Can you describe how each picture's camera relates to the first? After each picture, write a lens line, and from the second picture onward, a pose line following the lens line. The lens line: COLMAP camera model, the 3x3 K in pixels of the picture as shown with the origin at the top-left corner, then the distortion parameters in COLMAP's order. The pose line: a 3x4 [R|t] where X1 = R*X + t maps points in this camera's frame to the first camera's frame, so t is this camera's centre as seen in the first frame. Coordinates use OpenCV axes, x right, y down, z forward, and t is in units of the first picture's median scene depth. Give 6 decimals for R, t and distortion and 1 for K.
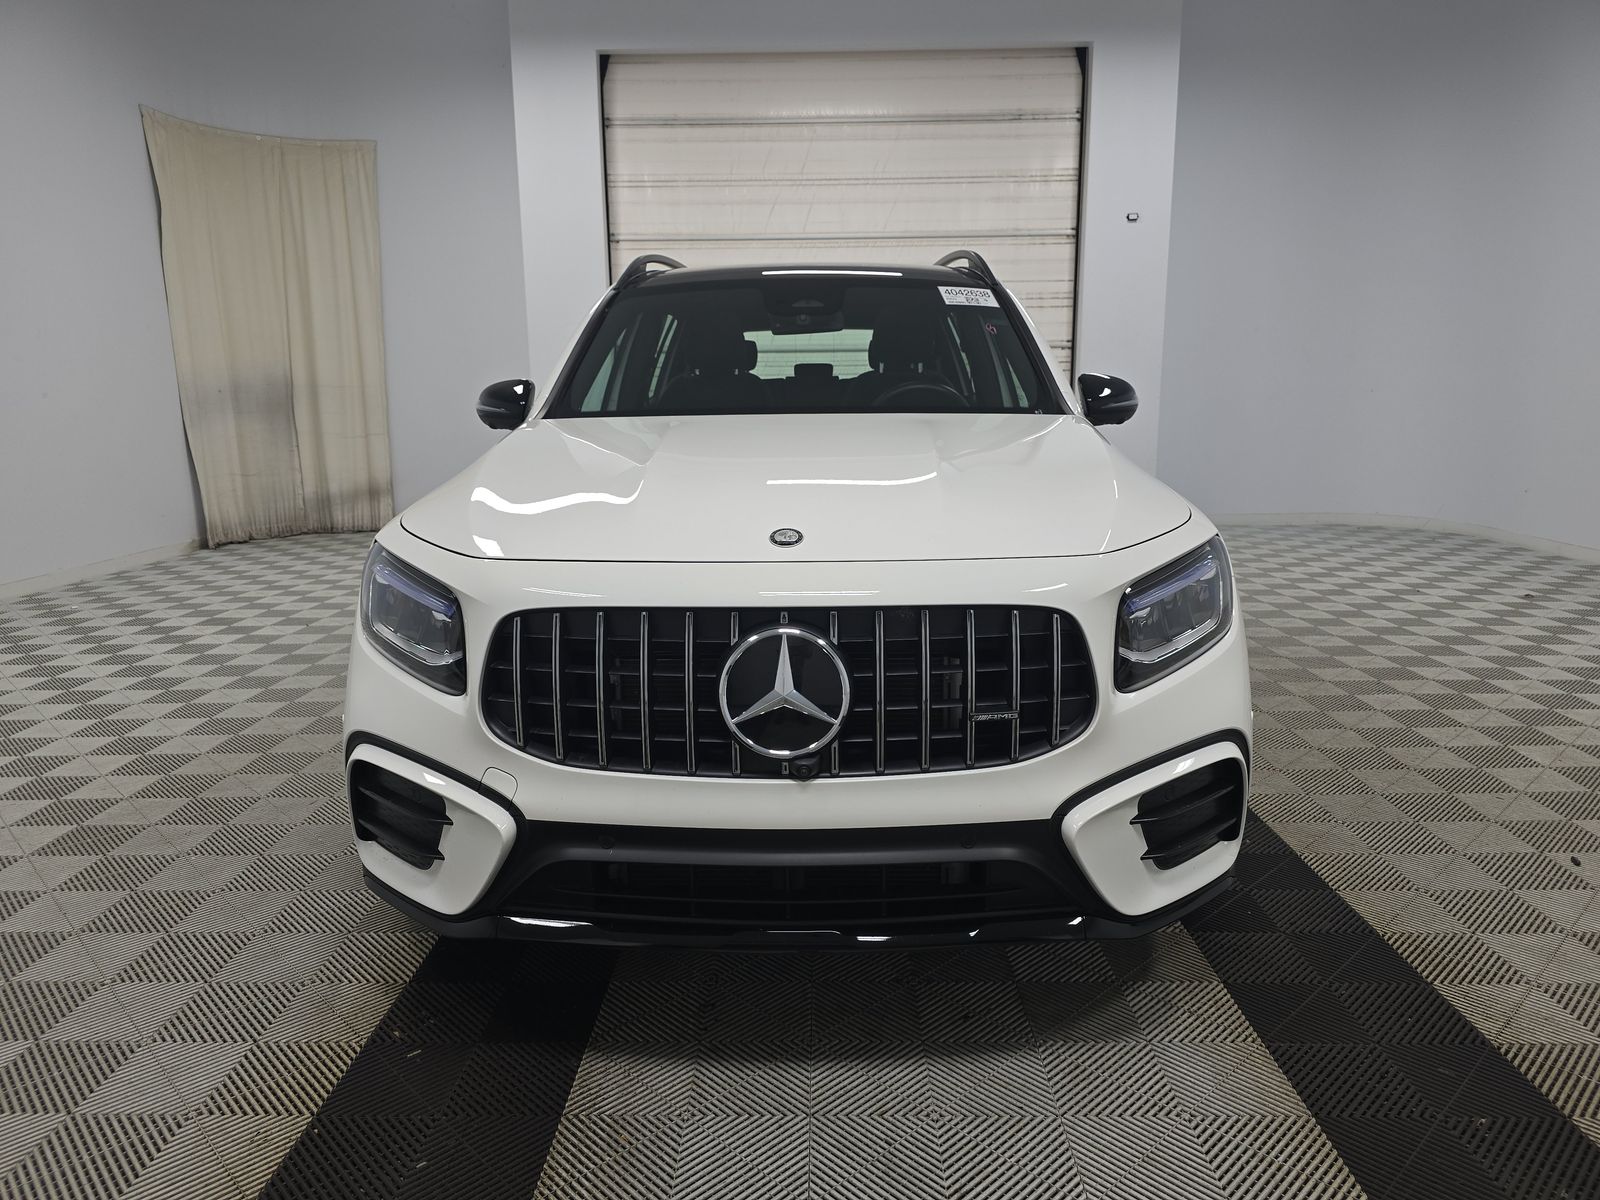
lens RADIAL K [[1071.4, 0, 797.4], [0, 1071.4, 605.6], [0, 0, 1]] dist [0.055647, -0.038361]
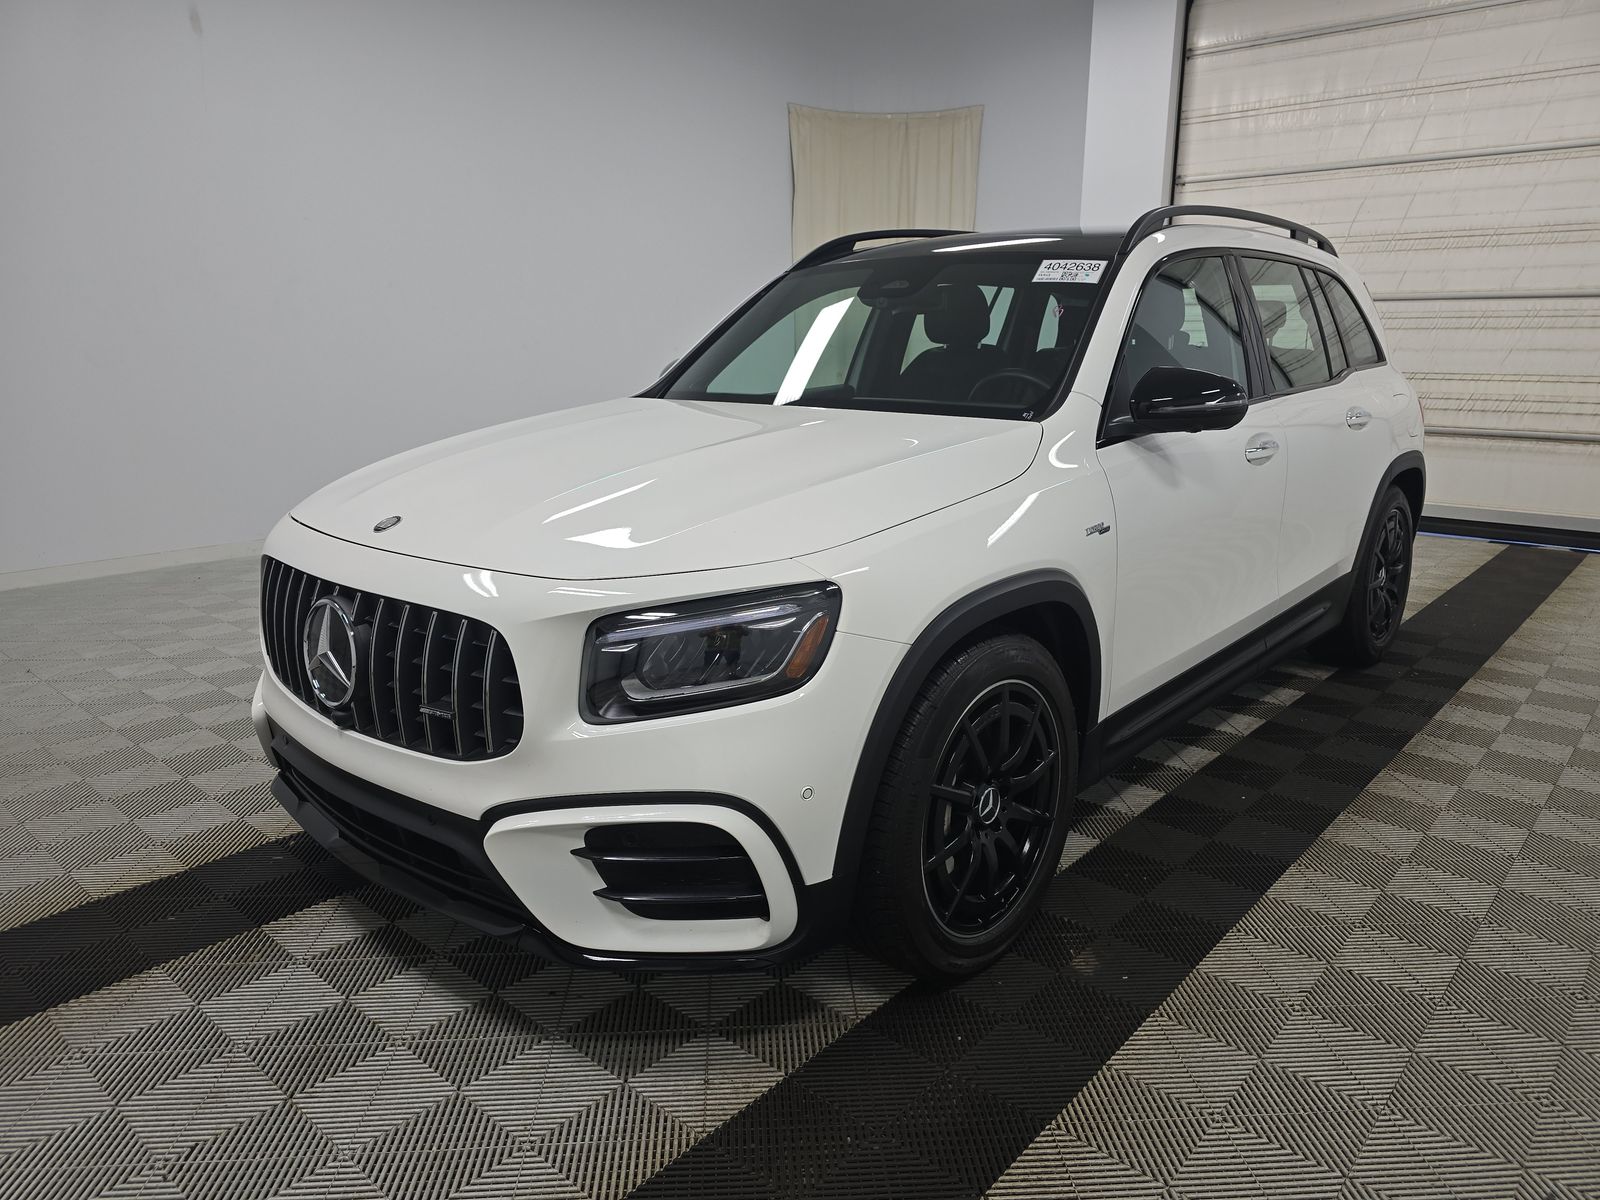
lens RADIAL K [[1073.4, 0, 831.3], [0, 1073.4, 622.8], [0, 0, 1]] dist [0.005548, 0.004109]
pose [[0.772484, 0.174547, -0.610575, 0.233713], [-0.131450, 0.984610, 0.115166, -0.032948], [0.621280, -0.008704, 0.783540, 0.084892]]
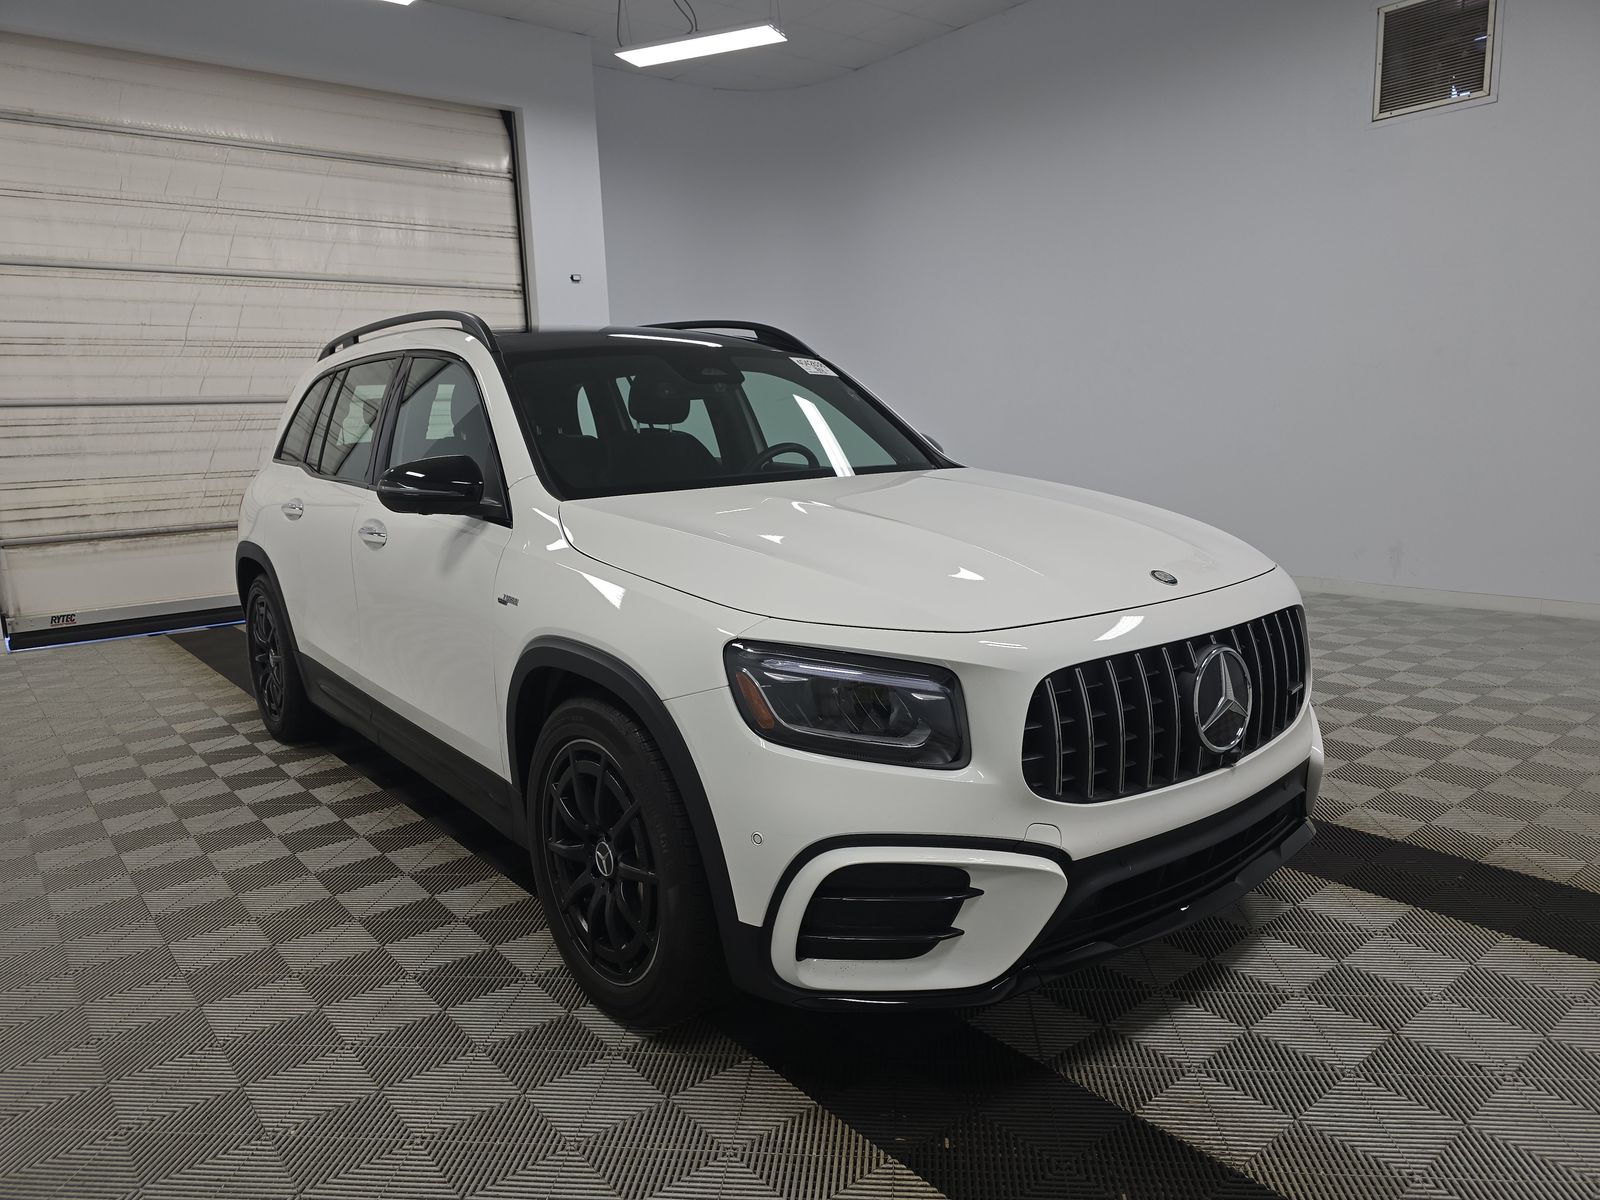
lens RADIAL K [[1071.4, 0, 797.4], [0, 1071.4, 605.6], [0, 0, 1]] dist [0.055647, -0.038361]
pose [[0.762780, -0.133387, 0.632752, -0.237693], [0.157845, 0.987303, 0.017848, -0.025178], [-0.627098, 0.086263, 0.774149, 0.069950]]
